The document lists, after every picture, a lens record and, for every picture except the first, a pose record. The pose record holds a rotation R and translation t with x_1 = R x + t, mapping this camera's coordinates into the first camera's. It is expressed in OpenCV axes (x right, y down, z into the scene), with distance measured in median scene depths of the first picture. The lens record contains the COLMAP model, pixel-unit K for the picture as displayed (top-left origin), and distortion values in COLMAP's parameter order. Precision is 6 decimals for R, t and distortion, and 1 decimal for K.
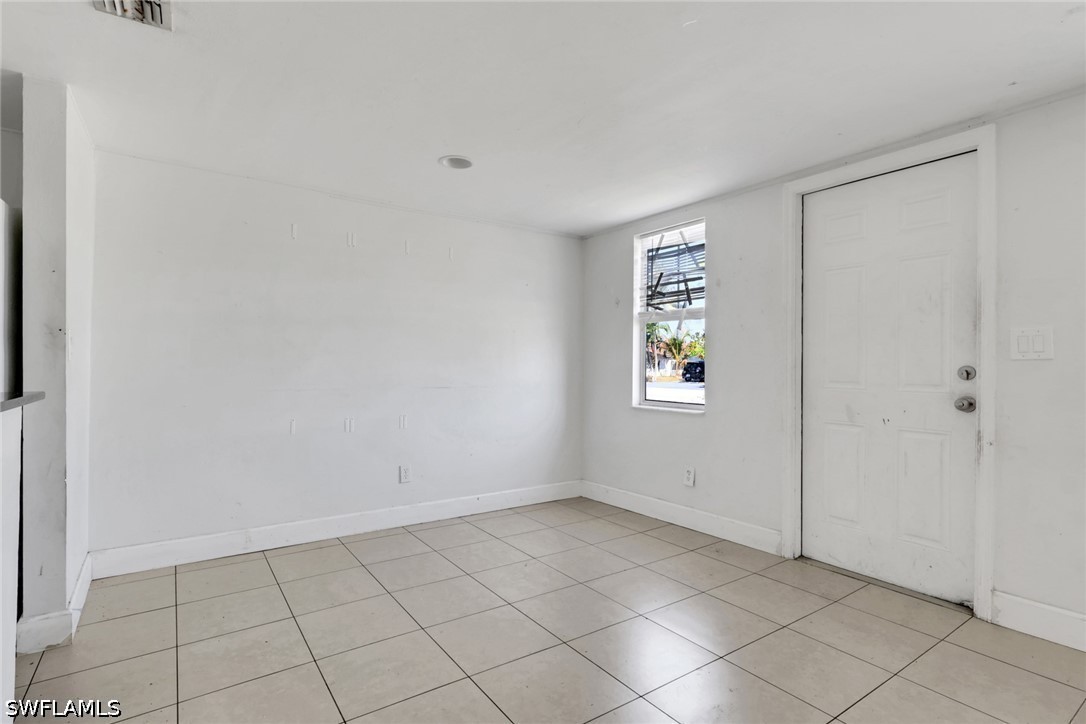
lens RADIAL K [[537.4, 0, 545.8], [0, 537.4, 363.7], [0, 0, 1]] dist [-0.002120, -0.000319]
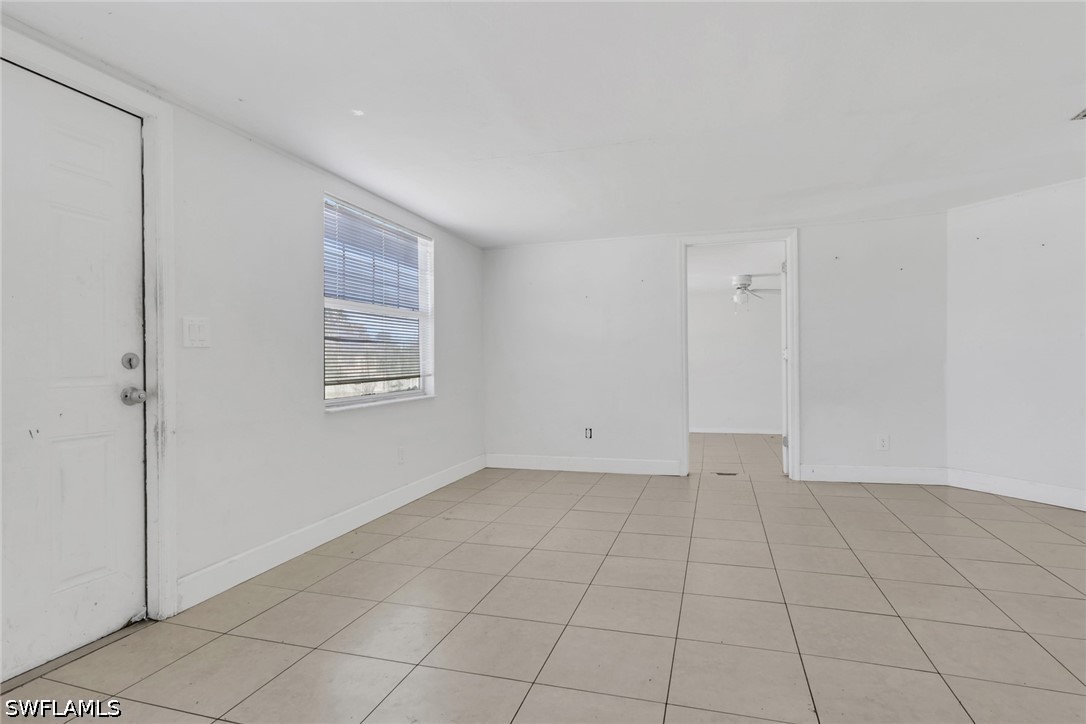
lens RADIAL K [[537.4, 0, 545.8], [0, 537.4, 363.7], [0, 0, 1]] dist [-0.002120, -0.000319]
pose [[-0.608451, -0.004690, 0.793578, -0.337893], [0.002982, 0.999962, 0.008196, 0.016264], [-0.793586, 0.007353, -0.608414, 0.989972]]
